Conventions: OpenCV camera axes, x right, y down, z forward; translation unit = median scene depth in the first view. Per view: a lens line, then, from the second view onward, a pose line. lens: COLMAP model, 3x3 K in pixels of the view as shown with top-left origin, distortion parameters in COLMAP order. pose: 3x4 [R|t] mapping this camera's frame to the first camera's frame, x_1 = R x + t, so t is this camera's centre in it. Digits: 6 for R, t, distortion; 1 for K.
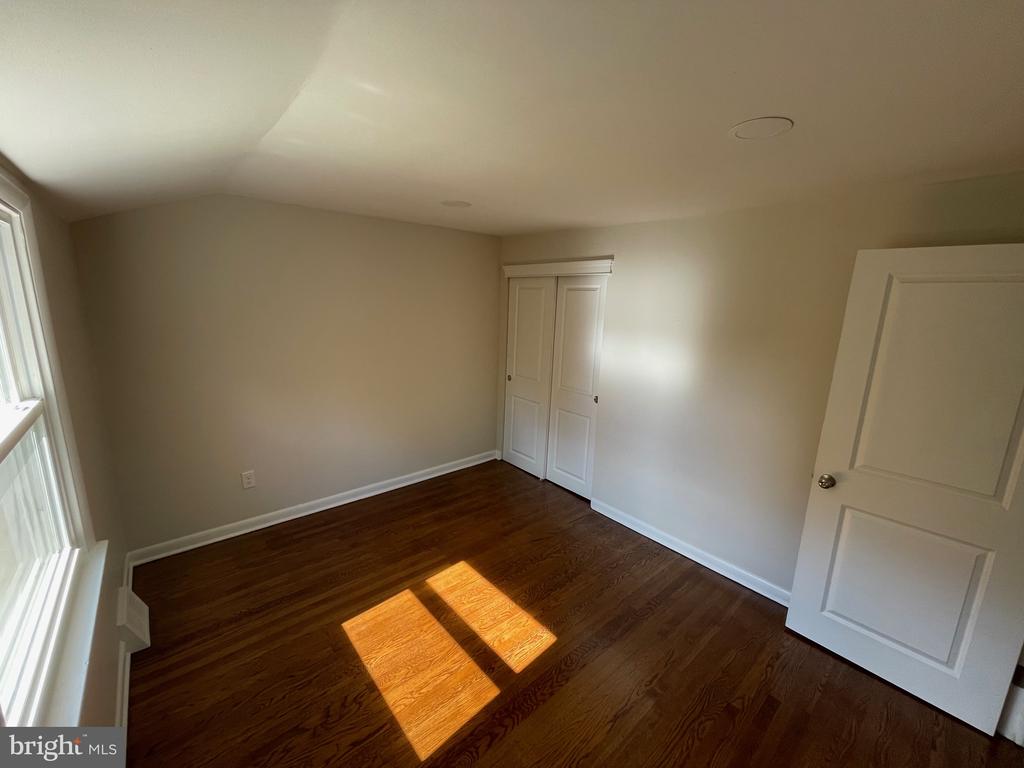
lens RADIAL K [[409.2, 0, 514.1], [0, 409.2, 381.8], [0, 0, 1]] dist [-0.002810, 0.001551]
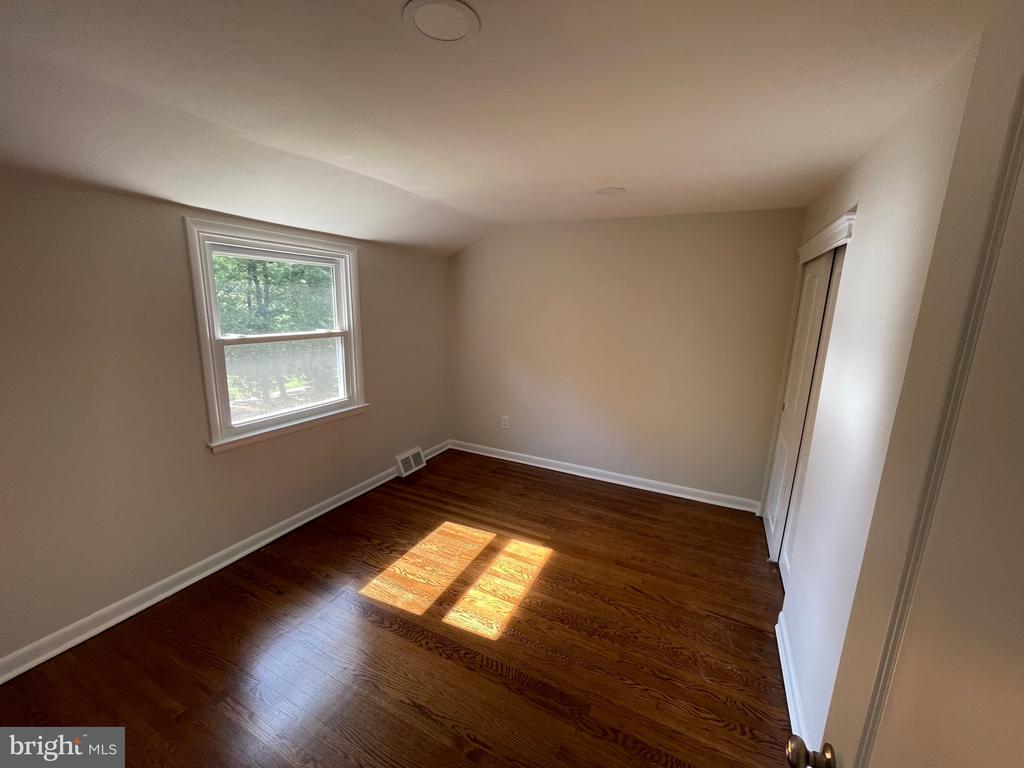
lens RADIAL K [[409.2, 0, 509.1], [0, 409.2, 382.4], [0, 0, 1]] dist [-0.002810, 0.001551]
pose [[0.399965, 0.171799, -0.900285, 0.732636], [-0.199445, 0.975050, 0.097460, -0.045871], [0.894566, 0.140577, 0.424251, 0.456727]]
